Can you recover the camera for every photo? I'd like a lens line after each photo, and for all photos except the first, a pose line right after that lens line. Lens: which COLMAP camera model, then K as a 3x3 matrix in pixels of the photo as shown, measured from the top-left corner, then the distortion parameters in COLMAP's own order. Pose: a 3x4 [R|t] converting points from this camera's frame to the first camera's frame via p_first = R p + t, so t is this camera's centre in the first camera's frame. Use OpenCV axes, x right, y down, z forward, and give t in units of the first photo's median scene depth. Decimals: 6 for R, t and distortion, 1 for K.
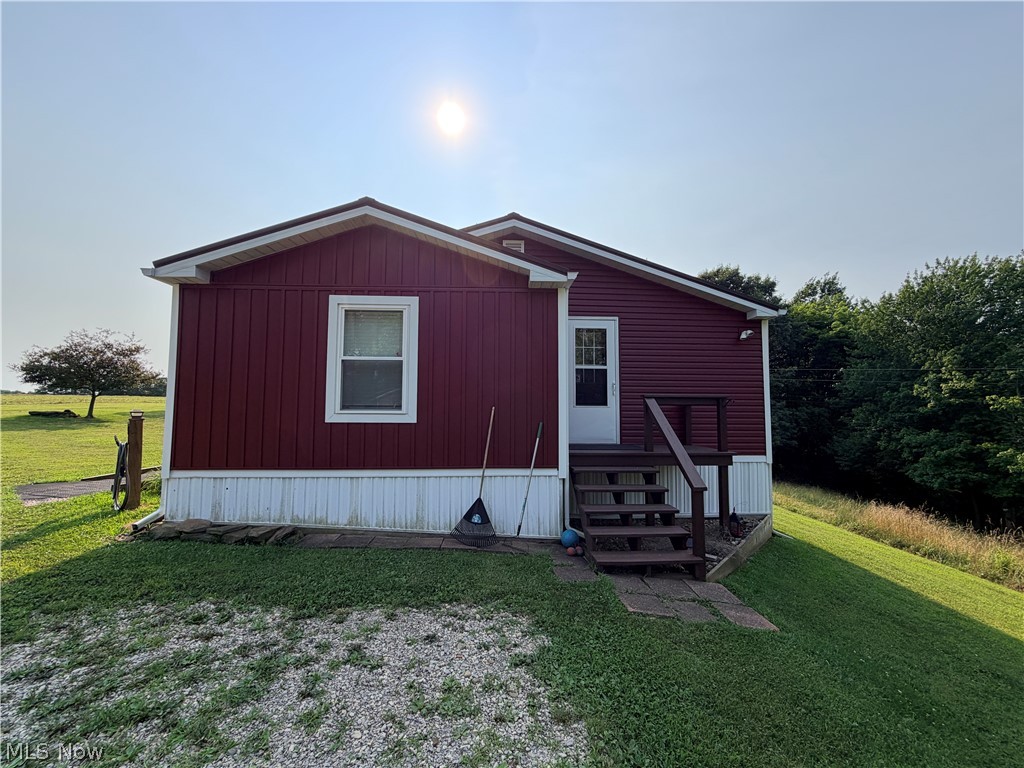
lens RADIAL K [[410.2, 0, 512.0], [0, 410.2, 383.8], [0, 0, 1]] dist [-0.000967, -0.000041]
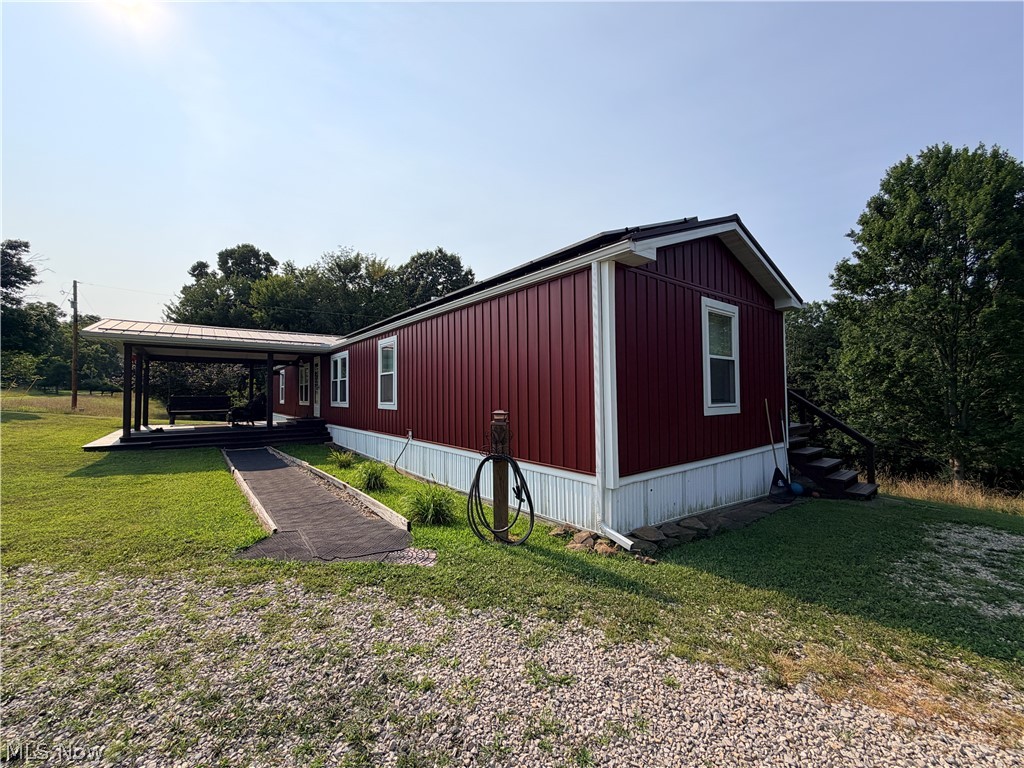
lens RADIAL K [[410.2, 0, 511.8], [0, 410.2, 385.9], [0, 0, 1]] dist [-0.000967, -0.000041]
pose [[0.815087, -0.002778, 0.579332, -1.502311], [-0.023903, 0.998976, 0.038421, -0.014787], [-0.578845, -0.045164, 0.814186, 0.422027]]
